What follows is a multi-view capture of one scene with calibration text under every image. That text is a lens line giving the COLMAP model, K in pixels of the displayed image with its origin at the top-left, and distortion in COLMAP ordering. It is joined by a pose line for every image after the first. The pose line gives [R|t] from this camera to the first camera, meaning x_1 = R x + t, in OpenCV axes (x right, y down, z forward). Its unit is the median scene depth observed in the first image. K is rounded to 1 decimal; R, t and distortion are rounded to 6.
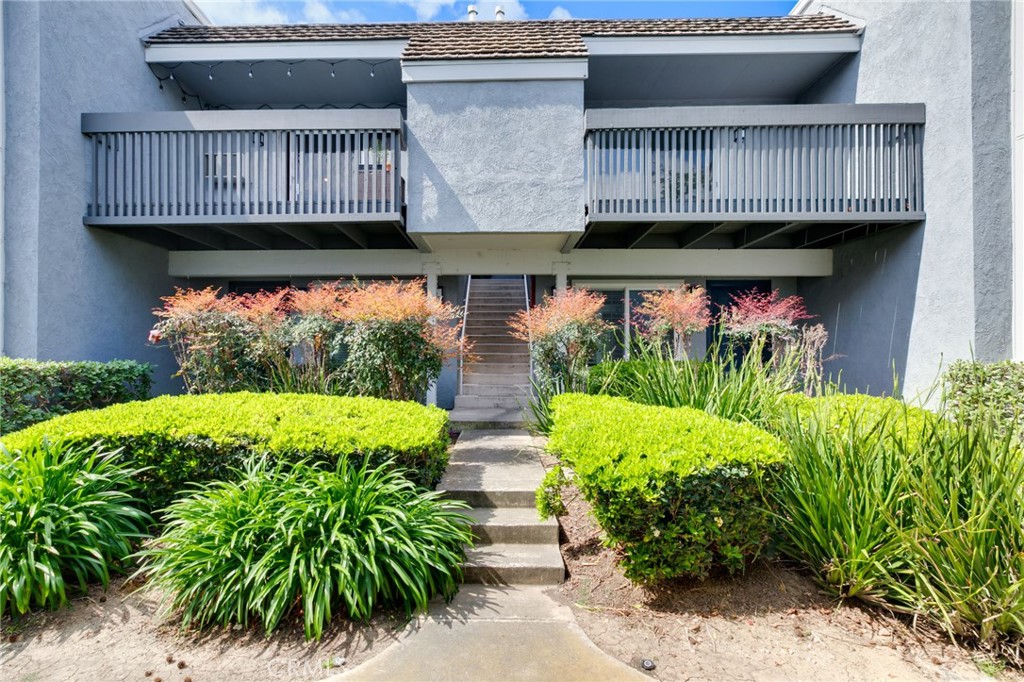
lens RADIAL K [[475.6, 0, 492.6], [0, 475.6, 352.4], [0, 0, 1]] dist [0.002712, 0.000036]
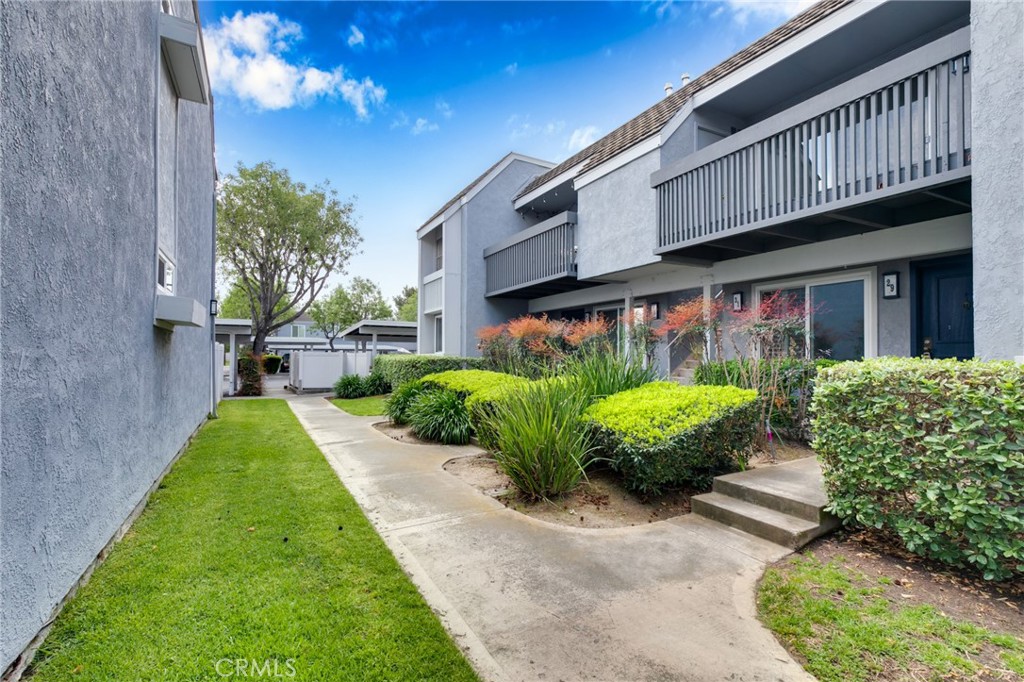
lens RADIAL K [[475.6, 0, 492.6], [0, 475.6, 352.4], [0, 0, 1]] dist [0.002712, 0.000036]
pose [[0.468833, -0.006634, -0.883262, 1.113760], [0.004320, 0.999977, -0.005217, 0.006699], [0.883276, -0.001370, 0.468851, -0.036174]]
